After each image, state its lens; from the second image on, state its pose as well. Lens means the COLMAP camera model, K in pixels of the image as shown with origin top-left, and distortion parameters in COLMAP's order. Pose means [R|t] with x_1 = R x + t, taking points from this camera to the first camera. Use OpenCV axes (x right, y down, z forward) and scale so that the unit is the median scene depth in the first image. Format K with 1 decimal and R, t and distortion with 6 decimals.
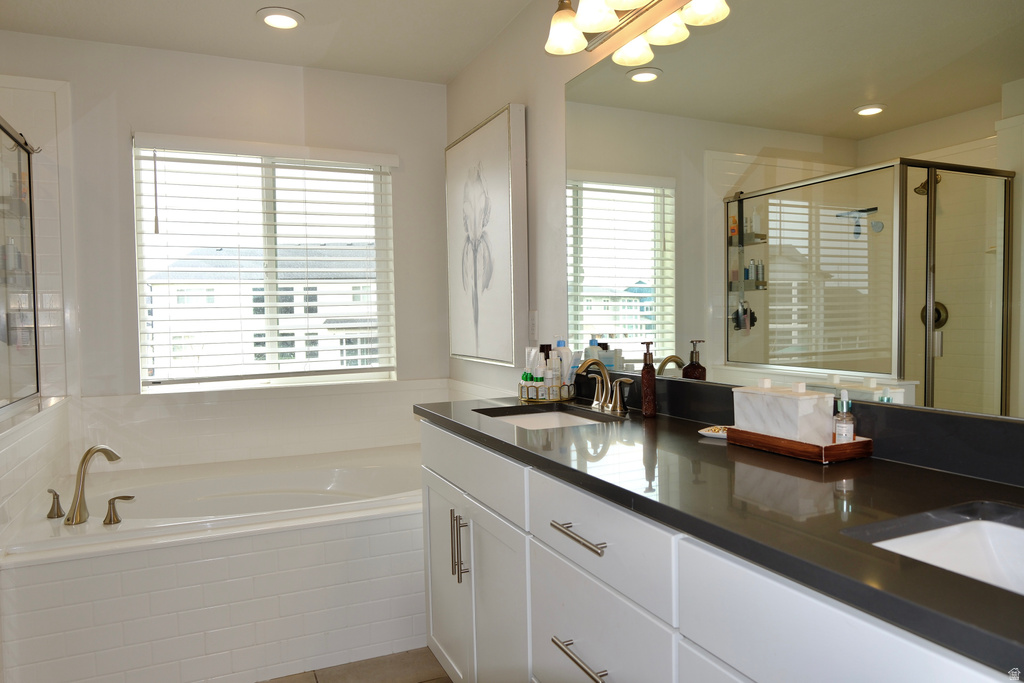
lens RADIAL K [[685.5, 0, 512.0], [0, 685.5, 341.5], [0, 0, 1]] dist [-0.000226, 0.000403]
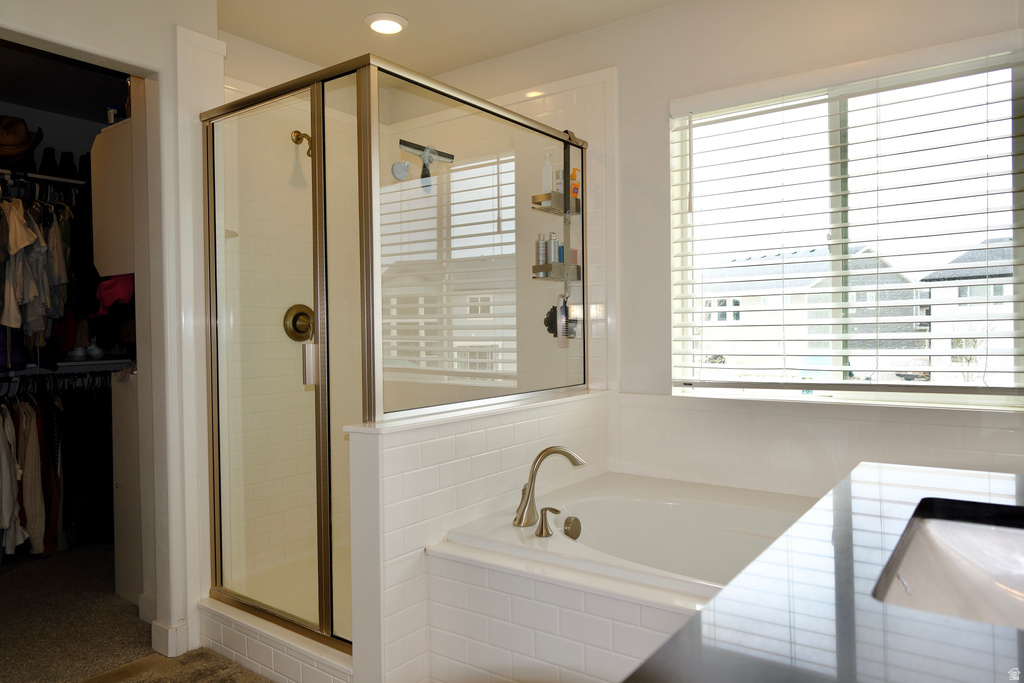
lens RADIAL K [[685.5, 0, 512.0], [0, 685.5, 341.5], [0, 0, 1]] dist [-0.000226, 0.000403]
pose [[0.493637, 0.021342, -0.869406, 0.125010], [-0.021622, 0.999691, 0.012264, 0.000601], [0.869399, 0.012744, 0.493946, 0.381579]]
